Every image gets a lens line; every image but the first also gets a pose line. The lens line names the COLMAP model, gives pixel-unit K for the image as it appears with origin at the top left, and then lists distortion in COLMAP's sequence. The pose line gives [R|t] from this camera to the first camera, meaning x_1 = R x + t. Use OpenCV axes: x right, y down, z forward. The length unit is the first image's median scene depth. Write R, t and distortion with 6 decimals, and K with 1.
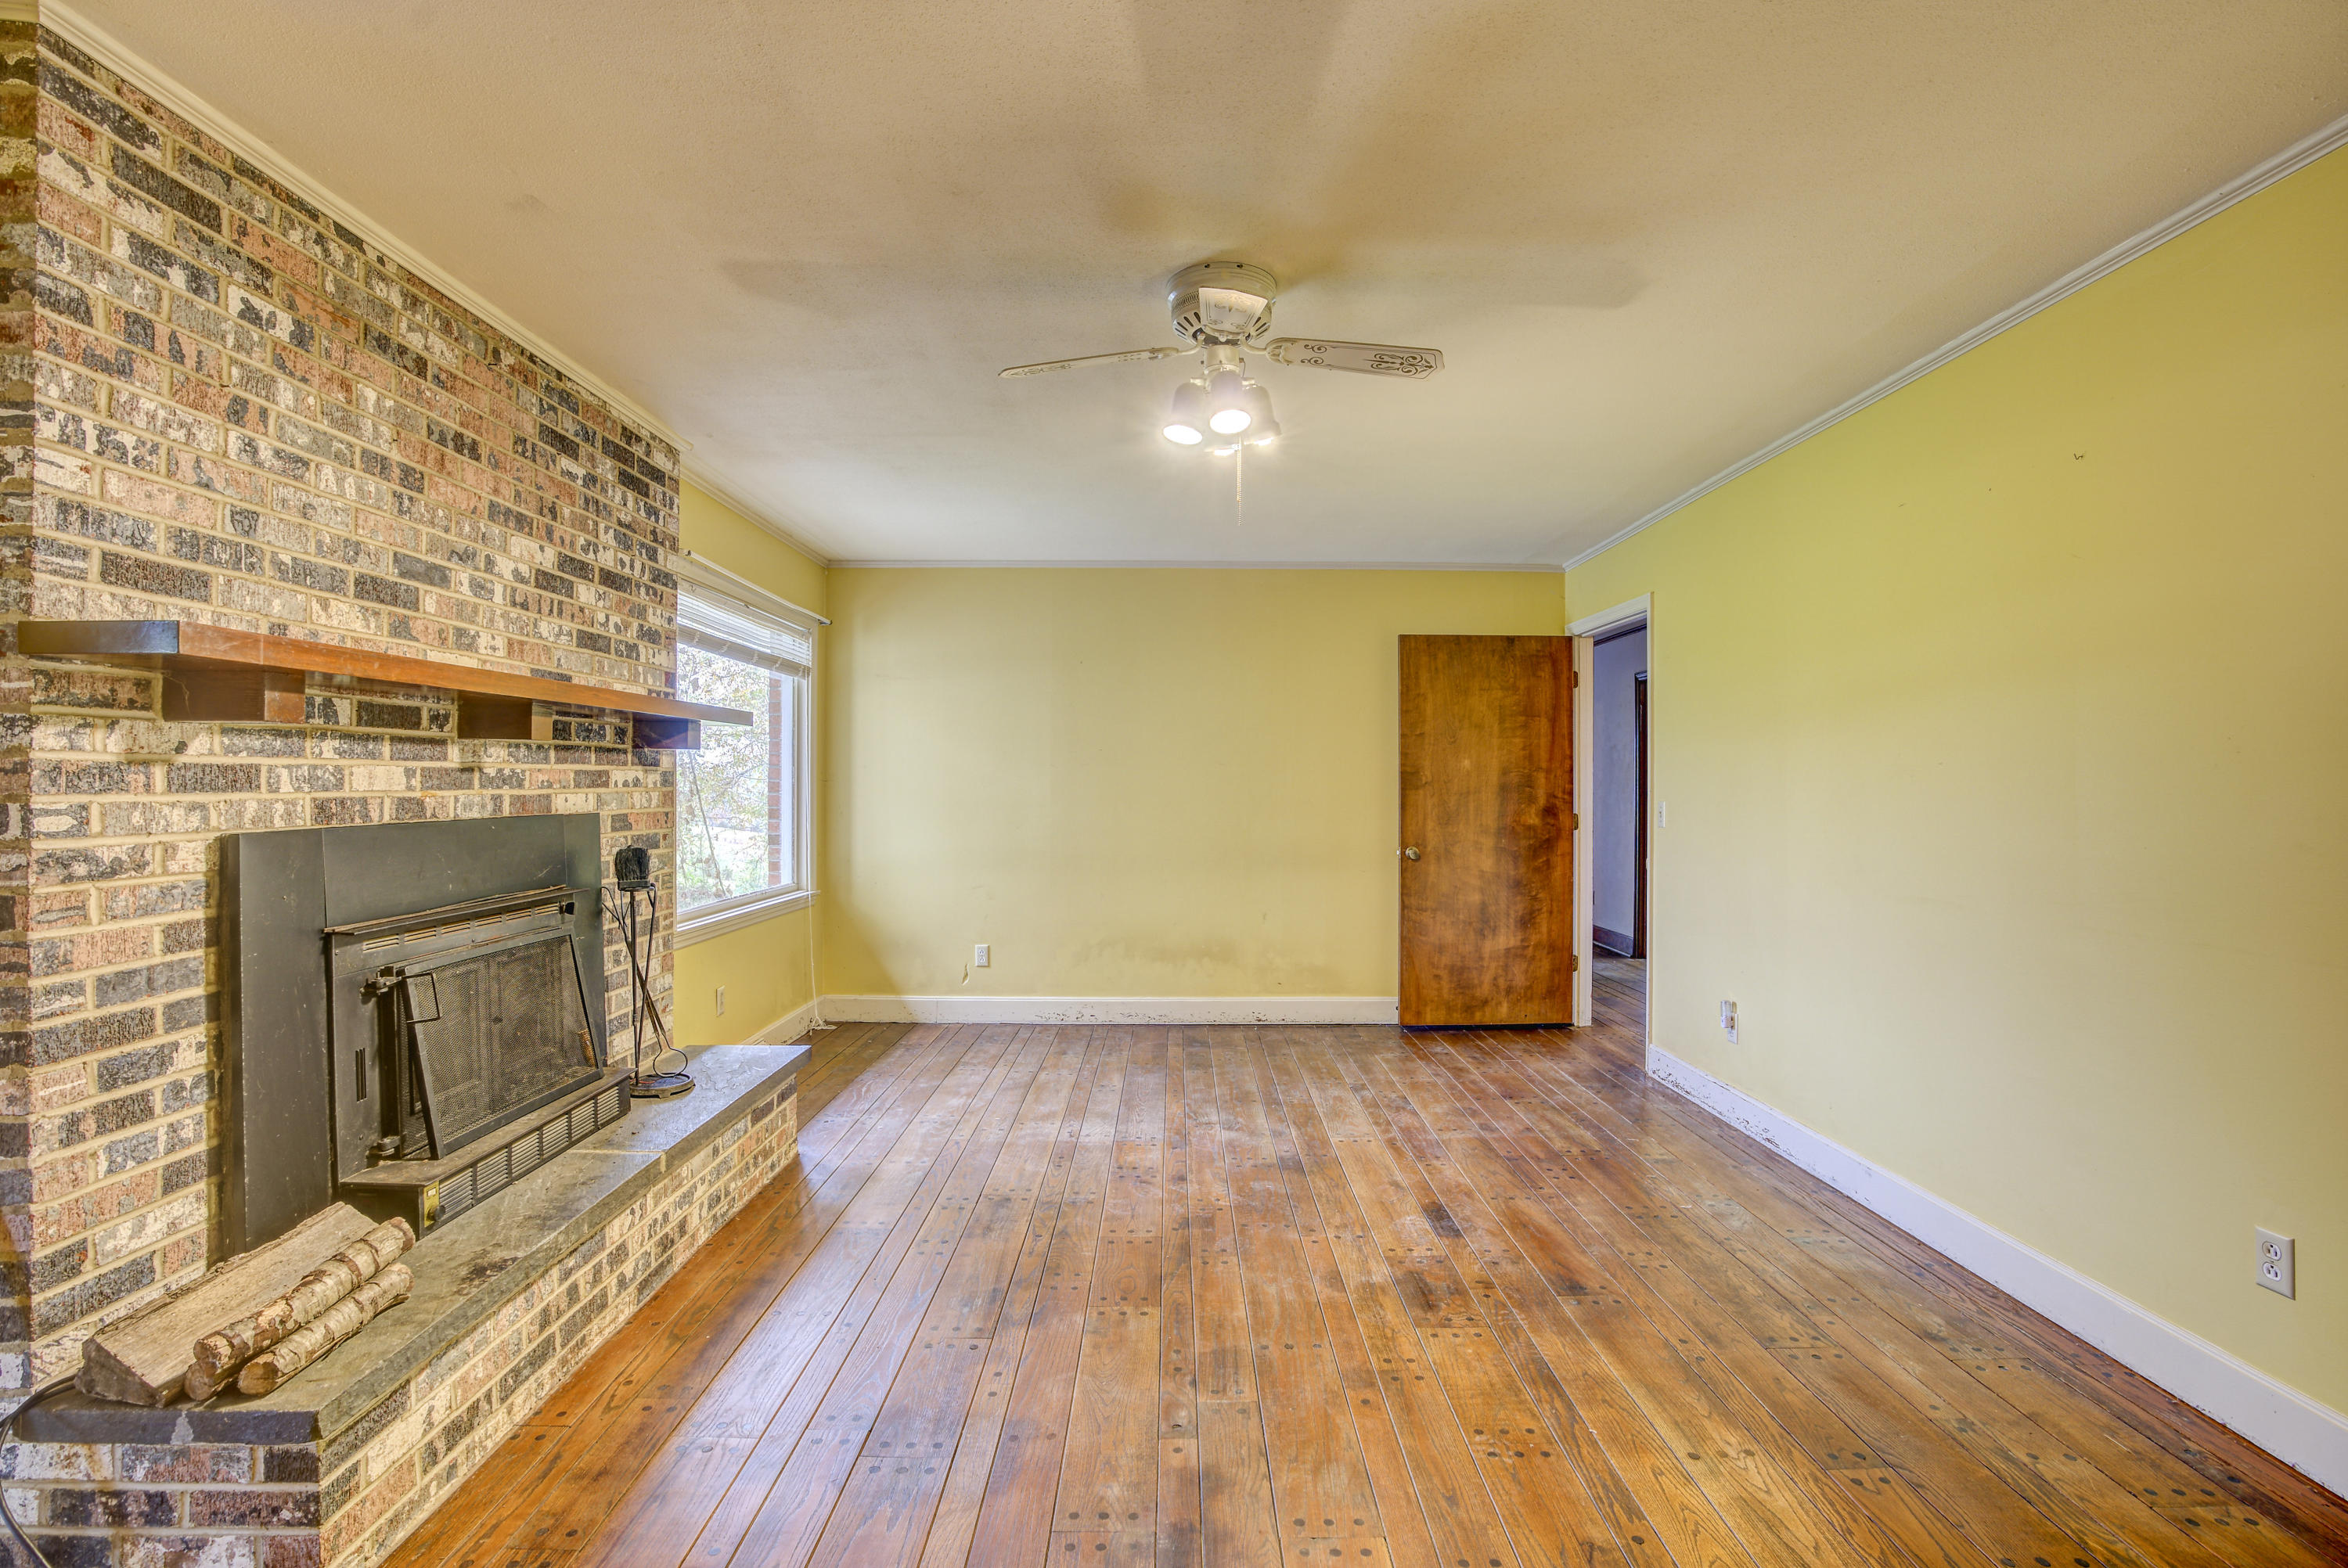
lens RADIAL K [[1109.2, 0, 1195.0], [0, 1109.2, 788.4], [0, 0, 1]] dist [-0.062981, 0.021015]
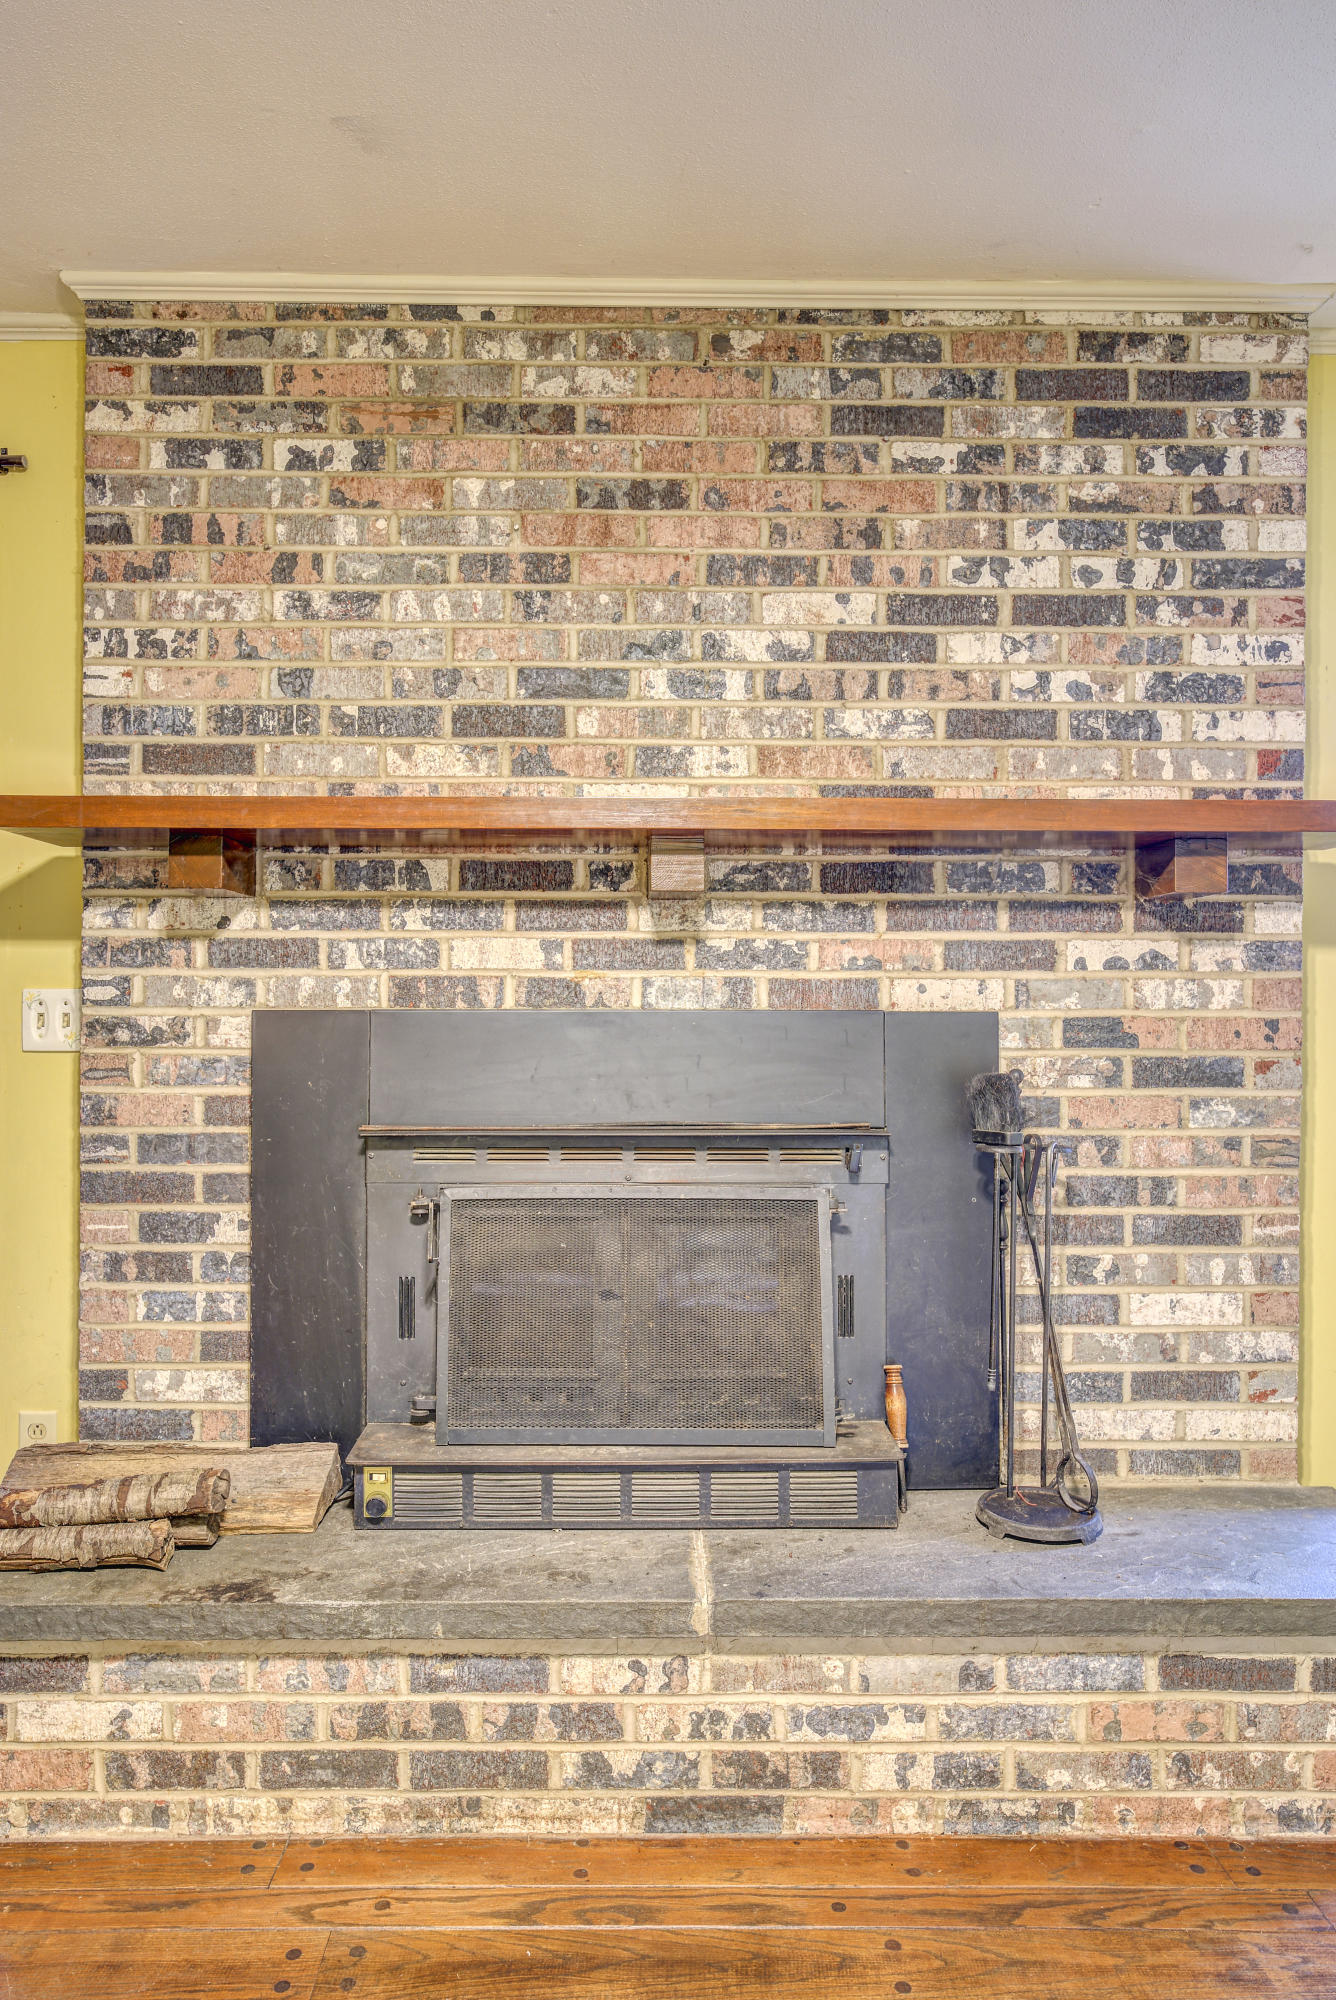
lens RADIAL K [[1303.9, 0, 648.0], [0, 1303.9, 1009.8], [0, 0, 1]] dist [-0.016507, 0.020269]
pose [[-0.010938, -0.004905, -0.999928, 0.227506], [-0.010349, 0.999935, -0.004792, 0.037792], [0.999887, 0.010295, -0.010988, 1.166930]]
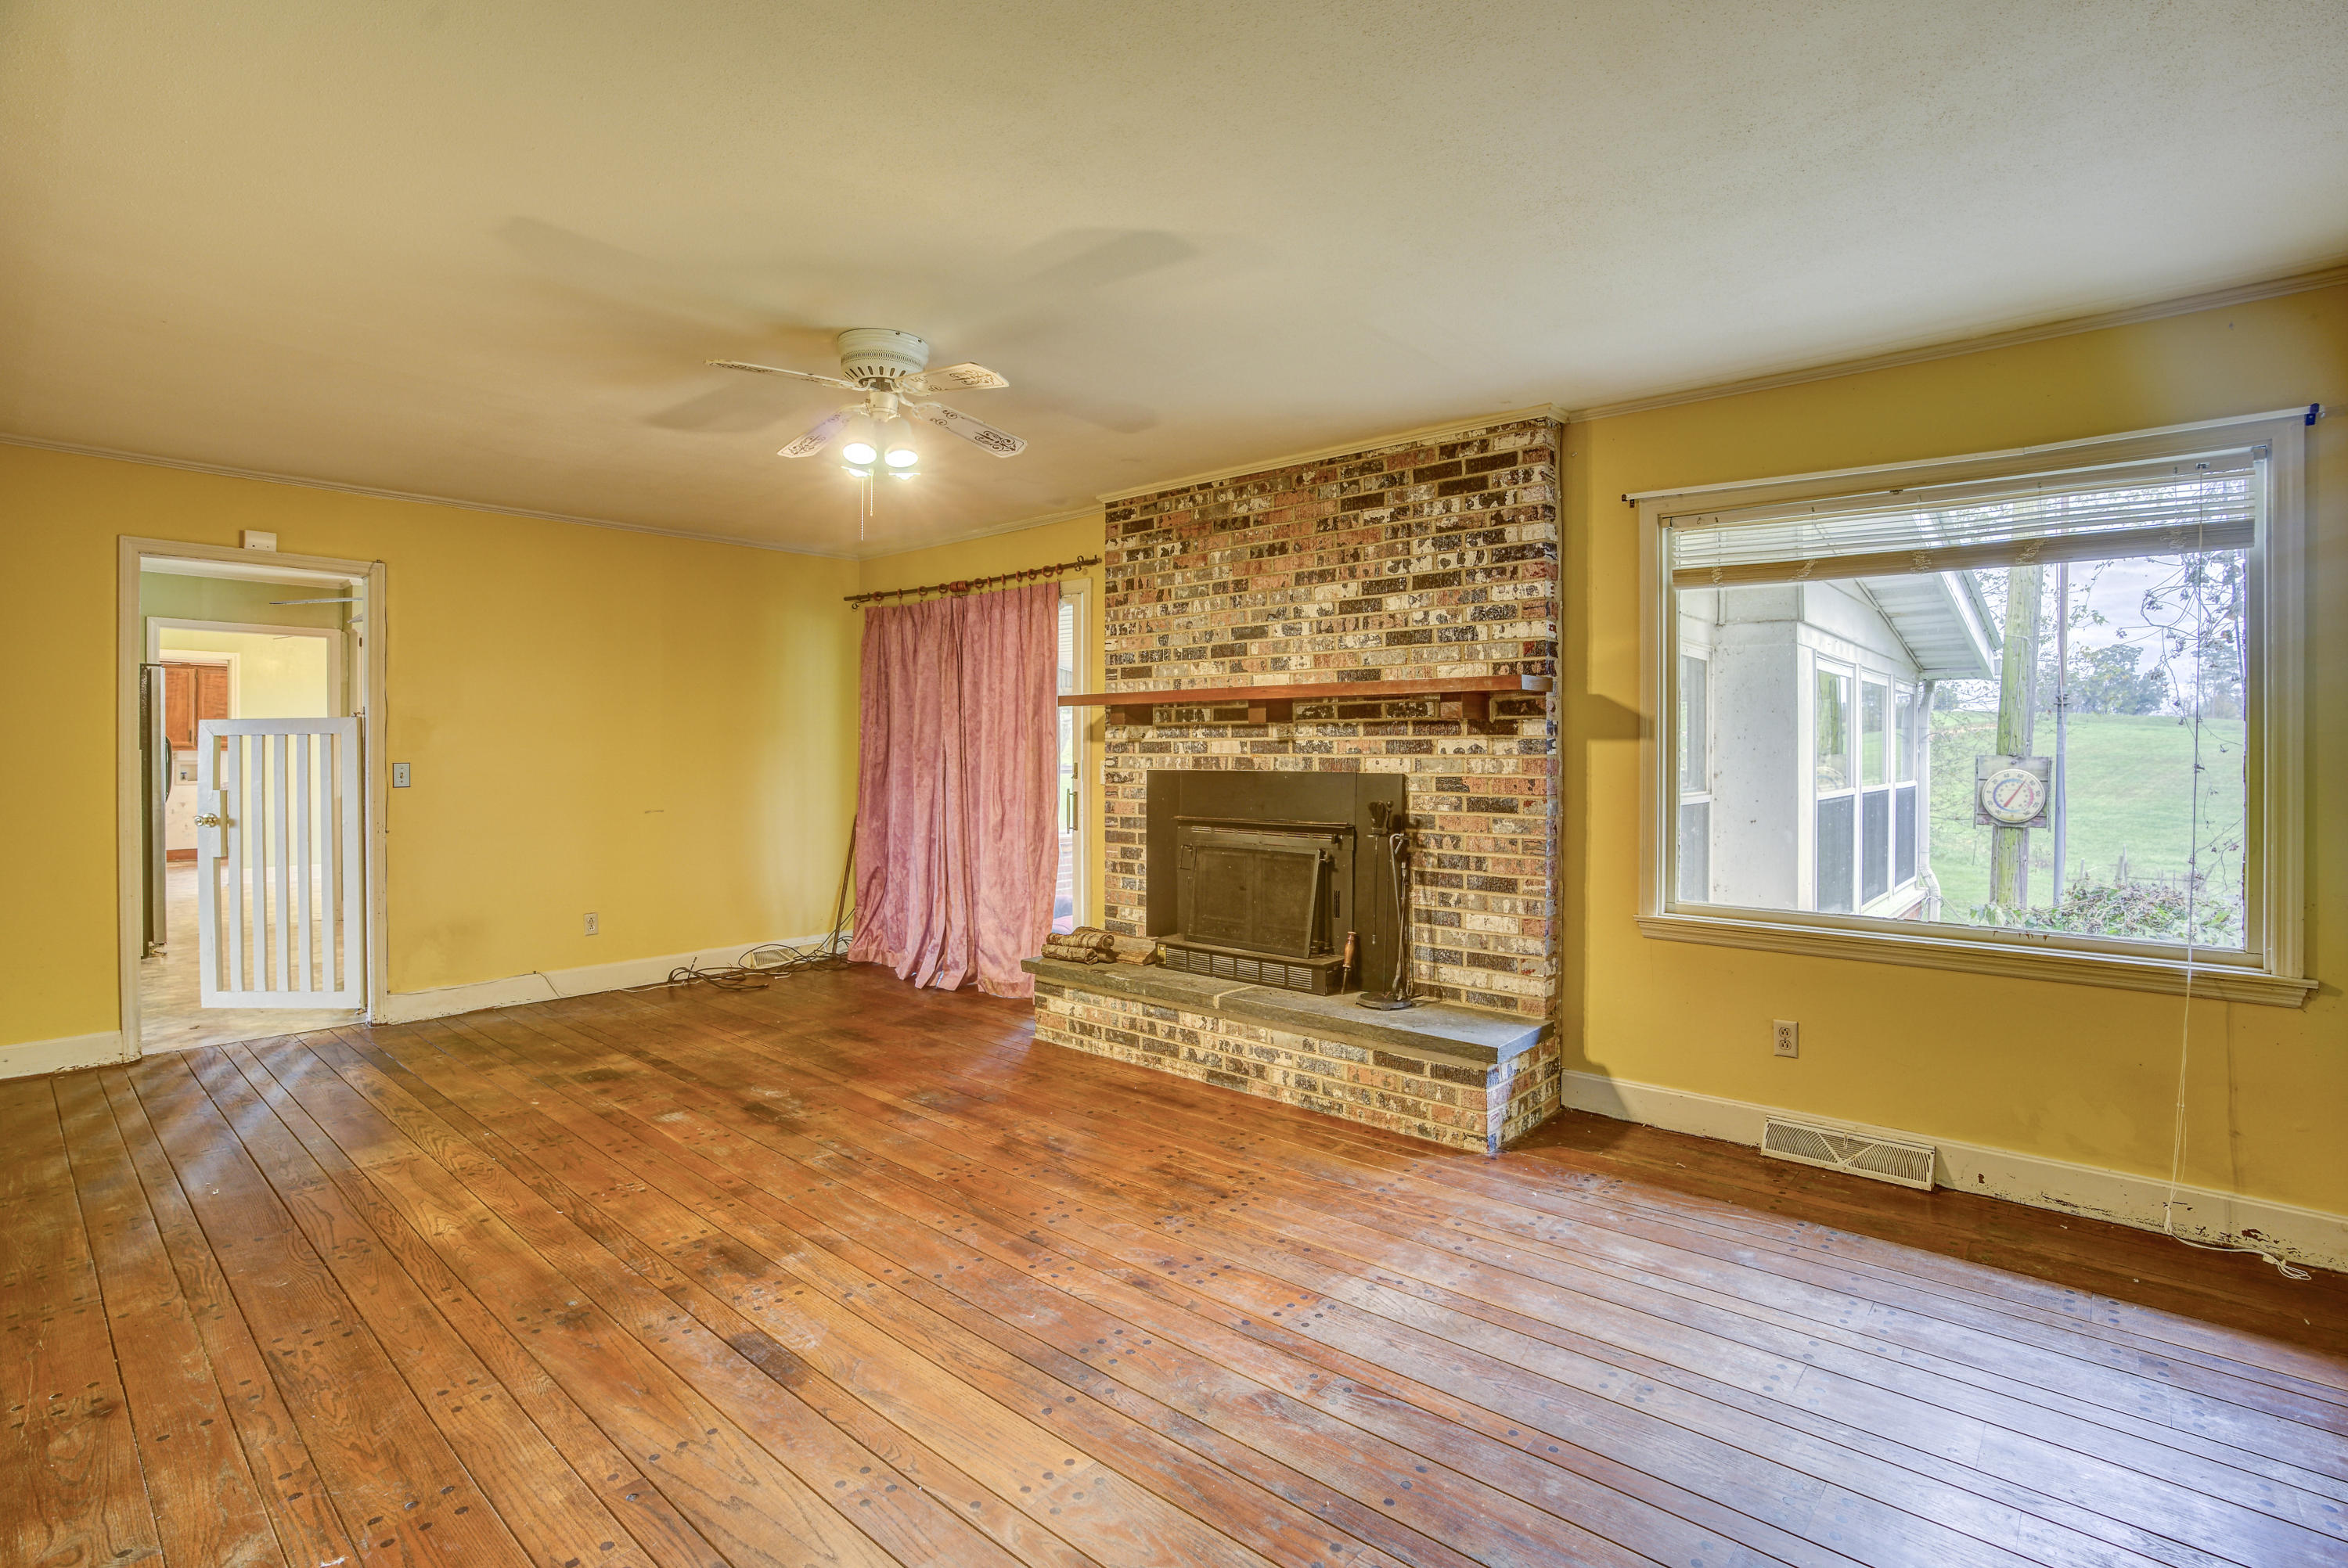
lens RADIAL K [[1109.2, 0, 1175.1], [0, 1109.2, 749.1], [0, 0, 1]] dist [-0.062981, 0.021015]
pose [[-0.679188, -0.006847, -0.733932, 0.806025], [-0.009822, 0.999952, -0.000239, -0.004640], [0.733899, 0.007047, -0.679222, 2.382502]]
